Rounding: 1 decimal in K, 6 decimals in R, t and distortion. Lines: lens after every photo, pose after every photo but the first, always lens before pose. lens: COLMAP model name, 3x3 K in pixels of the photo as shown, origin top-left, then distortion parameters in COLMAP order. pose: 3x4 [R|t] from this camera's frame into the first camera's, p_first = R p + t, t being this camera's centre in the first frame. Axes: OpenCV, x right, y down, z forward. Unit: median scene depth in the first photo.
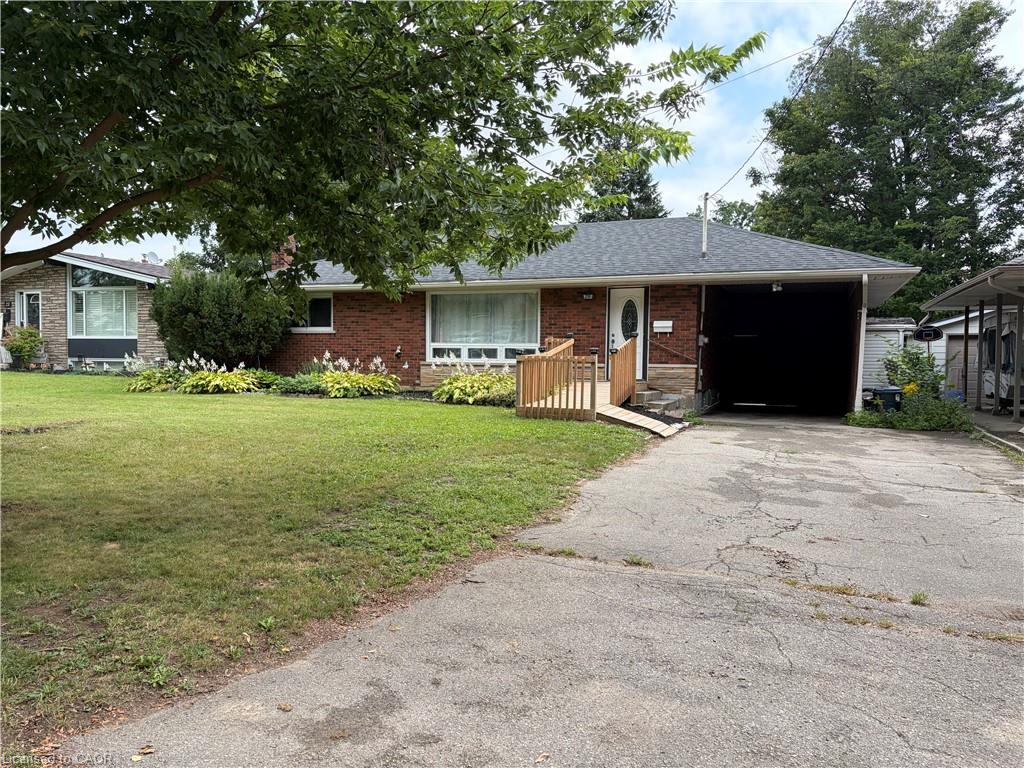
lens RADIAL K [[767.3, 0, 512.4], [0, 767.3, 386.7], [0, 0, 1]] dist [0.011088, 0.000203]
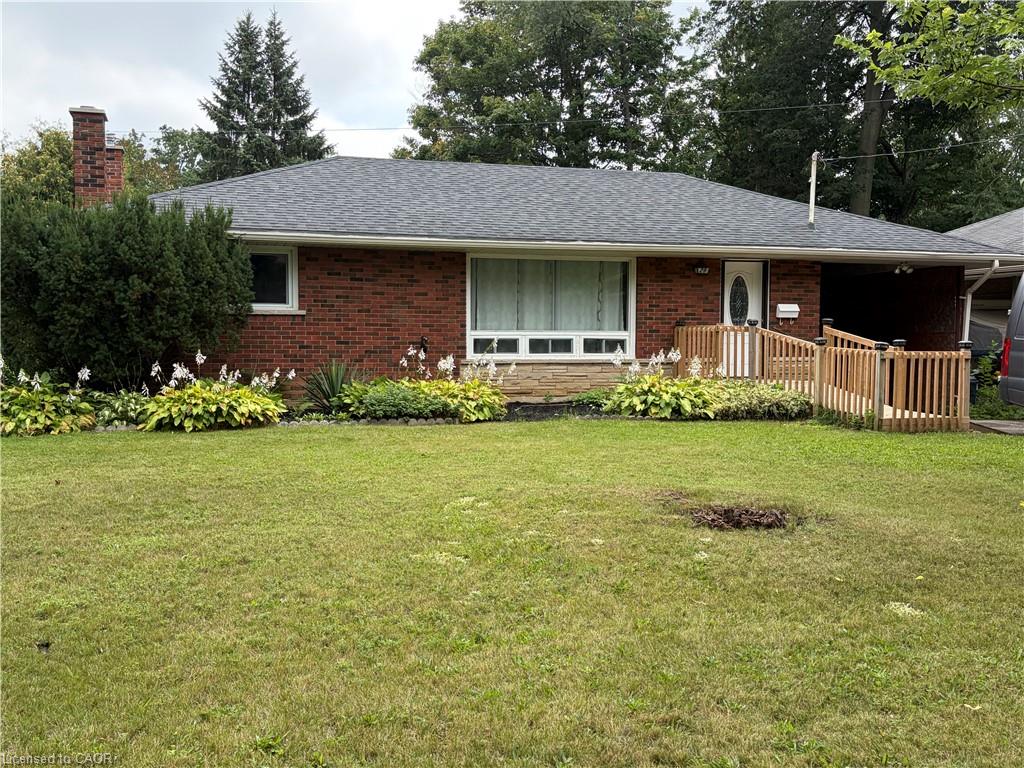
lens RADIAL K [[1028.2, 0, 512.2], [0, 1028.2, 381.8], [0, 0, 1]] dist [-0.007466, 0.000000]
pose [[0.781900, -0.034175, 0.622466, -0.677865], [0.032873, 0.999367, 0.013575, -0.026507], [-0.622536, 0.009848, 0.782529, 0.315189]]
